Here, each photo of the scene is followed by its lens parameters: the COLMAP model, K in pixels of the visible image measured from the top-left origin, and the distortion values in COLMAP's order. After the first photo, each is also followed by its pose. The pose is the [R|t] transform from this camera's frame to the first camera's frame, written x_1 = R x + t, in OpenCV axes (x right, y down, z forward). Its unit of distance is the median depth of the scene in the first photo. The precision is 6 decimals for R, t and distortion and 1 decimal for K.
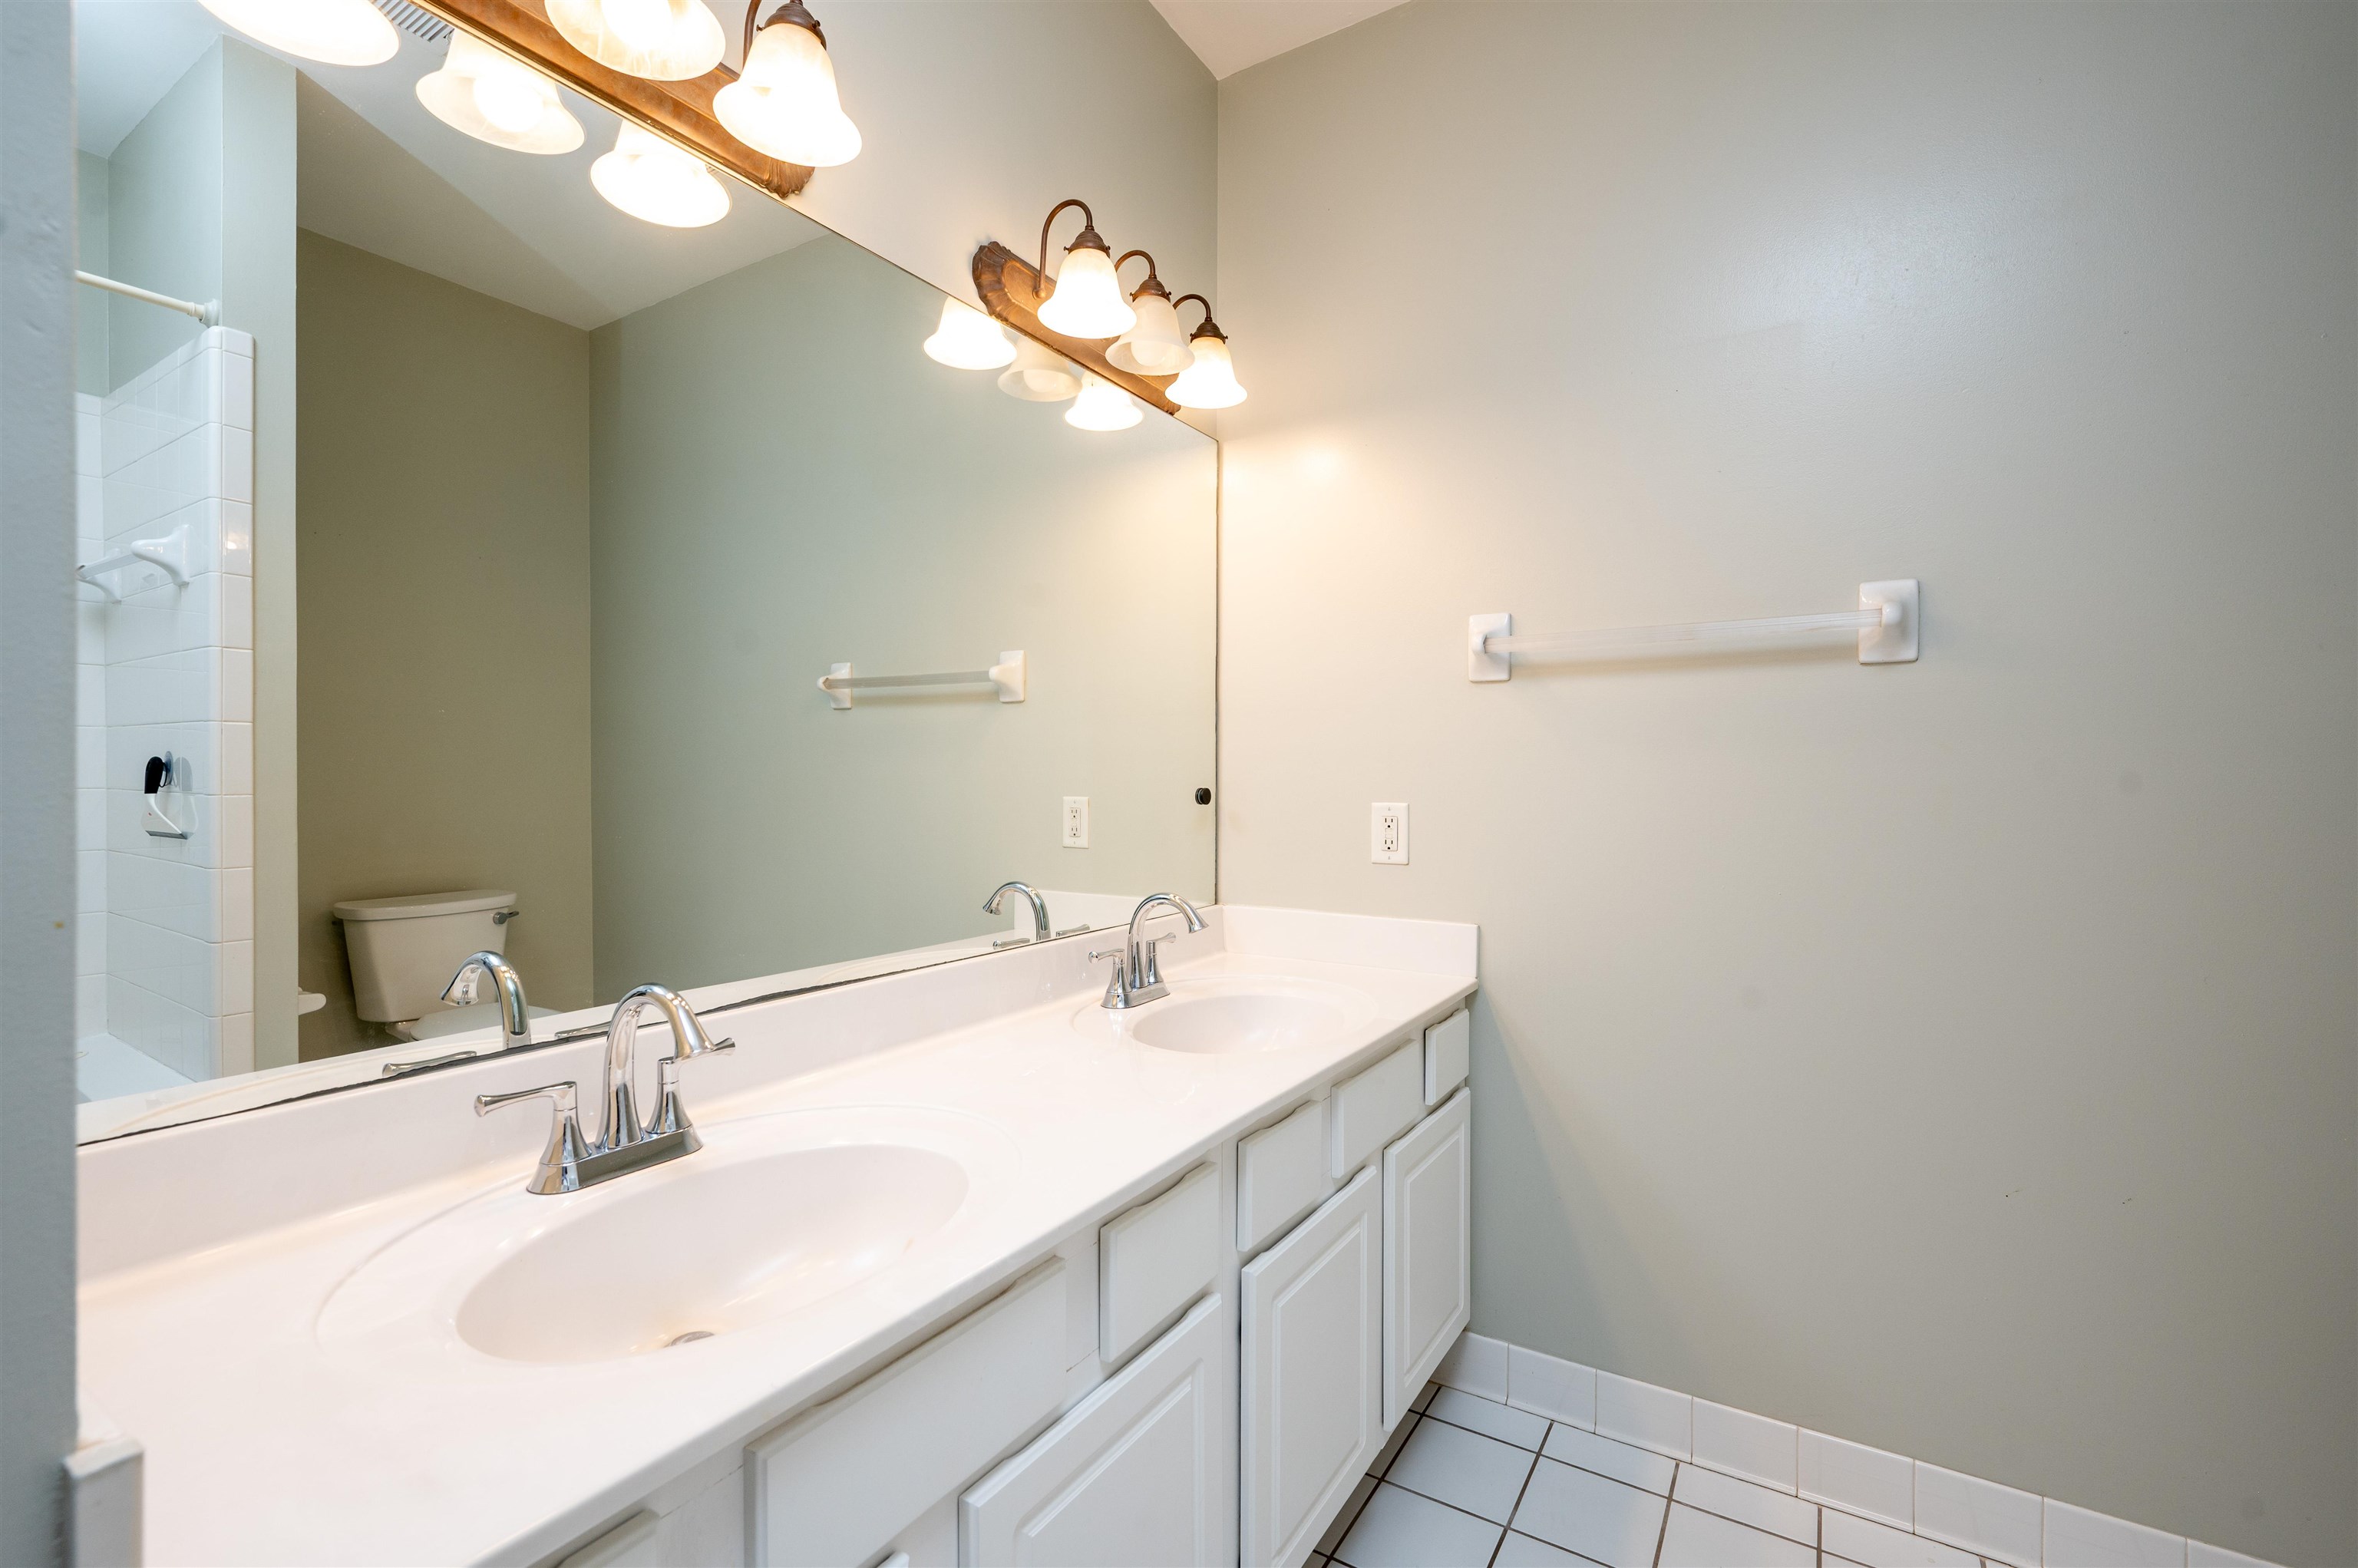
lens RADIAL K [[1026.3, 0, 1179.0], [0, 1026.3, 784.0], [0, 0, 1]] dist [0.001114, 0.000013]
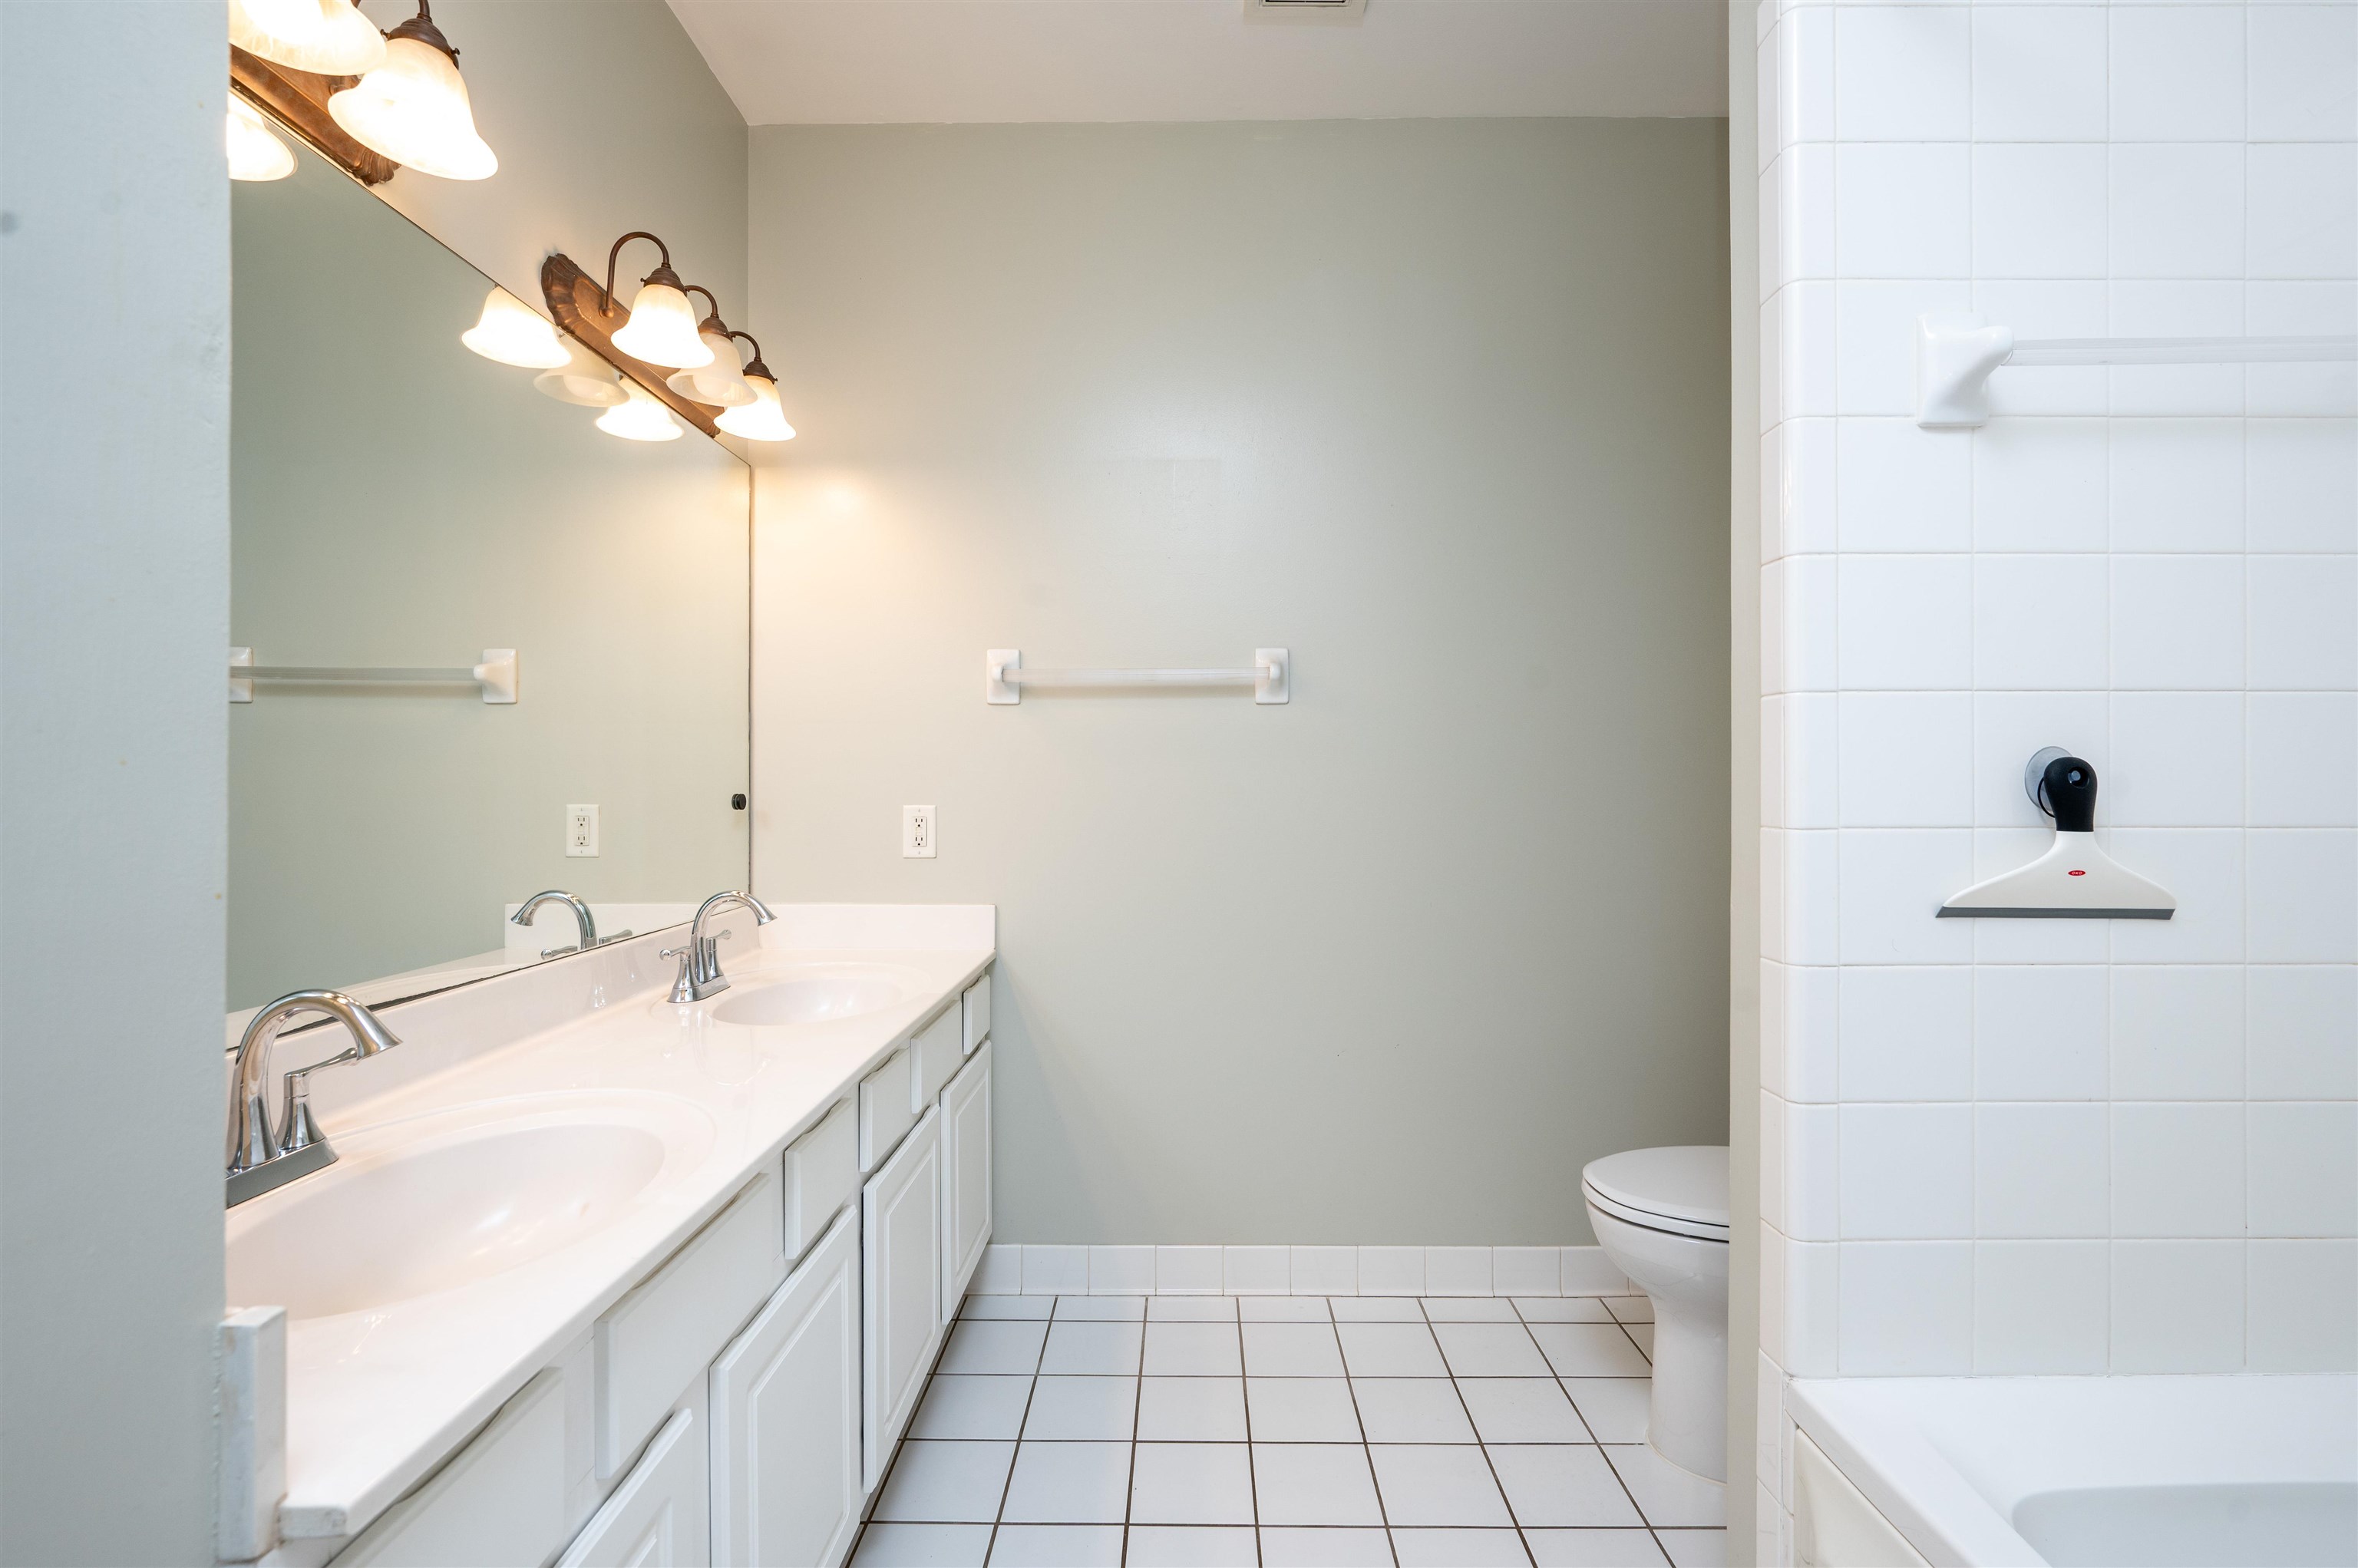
lens RADIAL K [[1026.3, 0, 1179.0], [0, 1026.3, 784.0], [0, 0, 1]] dist [0.001114, 0.000013]
pose [[0.850734, -0.001884, 0.525594, -0.176206], [0.006098, 0.999962, -0.006286, 0.003685], [-0.525562, 0.008553, 0.850712, -0.159164]]
